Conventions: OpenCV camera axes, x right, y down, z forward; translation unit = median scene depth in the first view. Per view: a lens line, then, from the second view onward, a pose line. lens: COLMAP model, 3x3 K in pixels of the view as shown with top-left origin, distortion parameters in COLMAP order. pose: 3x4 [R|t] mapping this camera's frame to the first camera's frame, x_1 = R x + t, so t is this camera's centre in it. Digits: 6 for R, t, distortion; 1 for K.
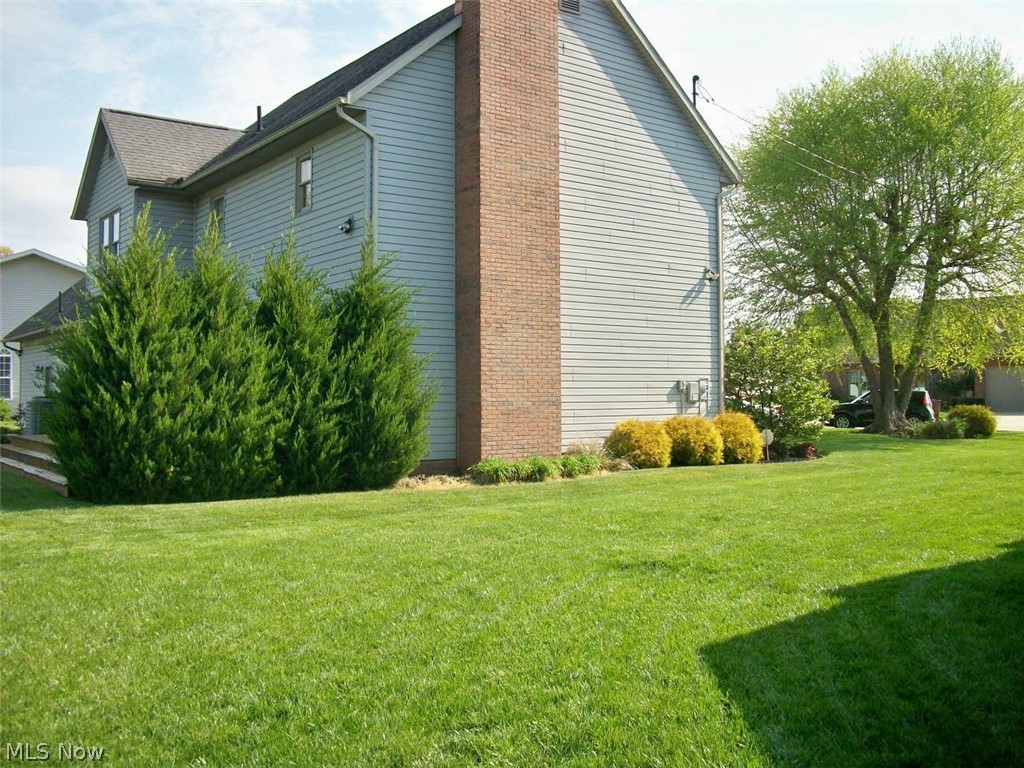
lens RADIAL K [[977.9, 0, 511.6], [0, 977.9, 386.9], [0, 0, 1]] dist [-0.127822, 0.000000]
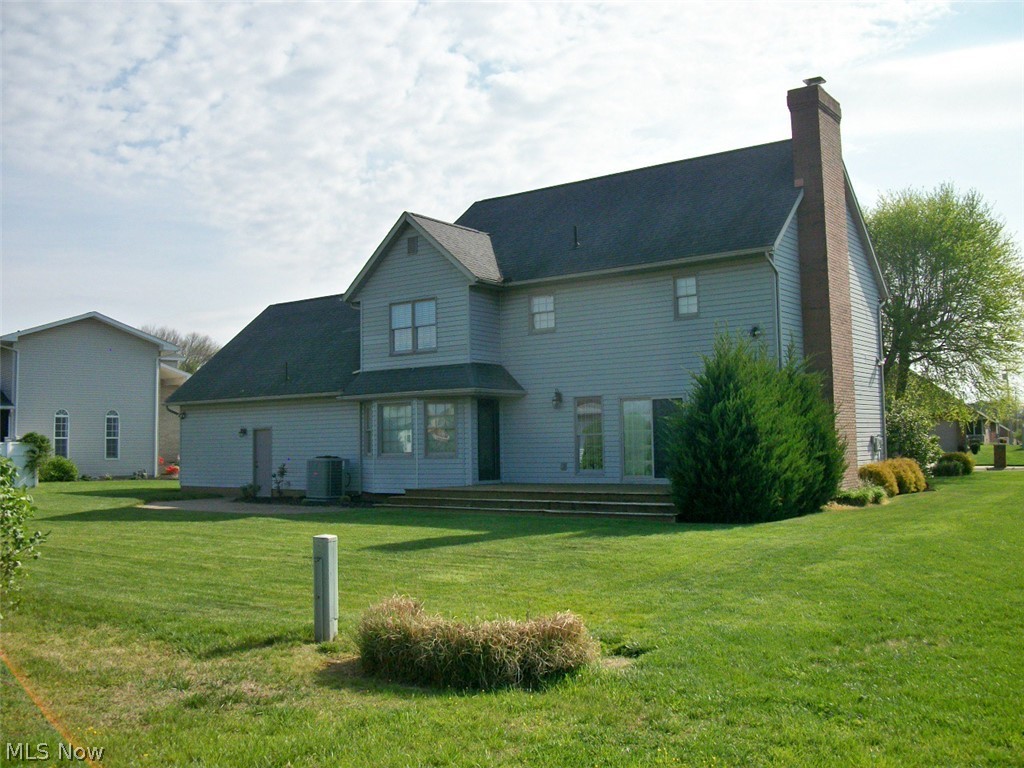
lens RADIAL K [[977.9, 0, 520.8], [0, 977.9, 381.7], [0, 0, 1]] dist [-0.127822, 0.000000]
pose [[0.963574, 0.005645, 0.267383, -0.713459], [0.011456, 0.997988, -0.062355, -0.004665], [-0.267198, 0.063146, 0.961571, -0.233792]]
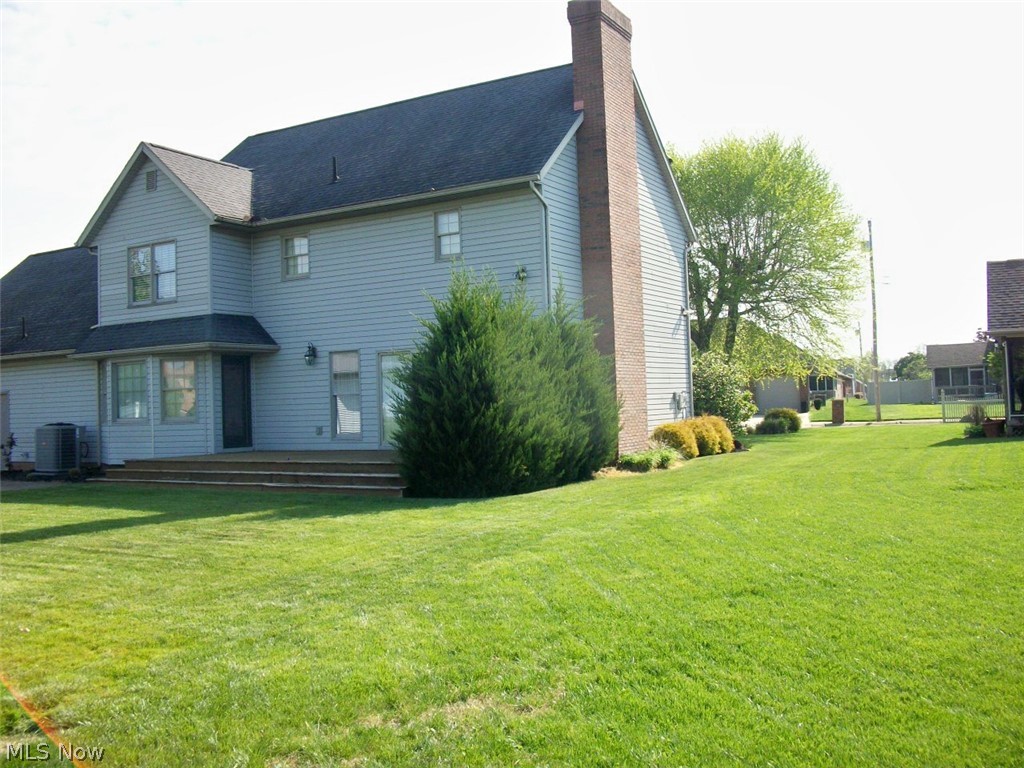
lens RADIAL K [[977.9, 0, 512.7], [0, 977.9, 376.4], [0, 0, 1]] dist [-0.127822, 0.000000]
pose [[0.924876, -0.015482, 0.379953, -0.530278], [0.027017, 0.999321, -0.025047, -0.001627], [-0.379308, 0.033431, 0.924667, -0.129941]]
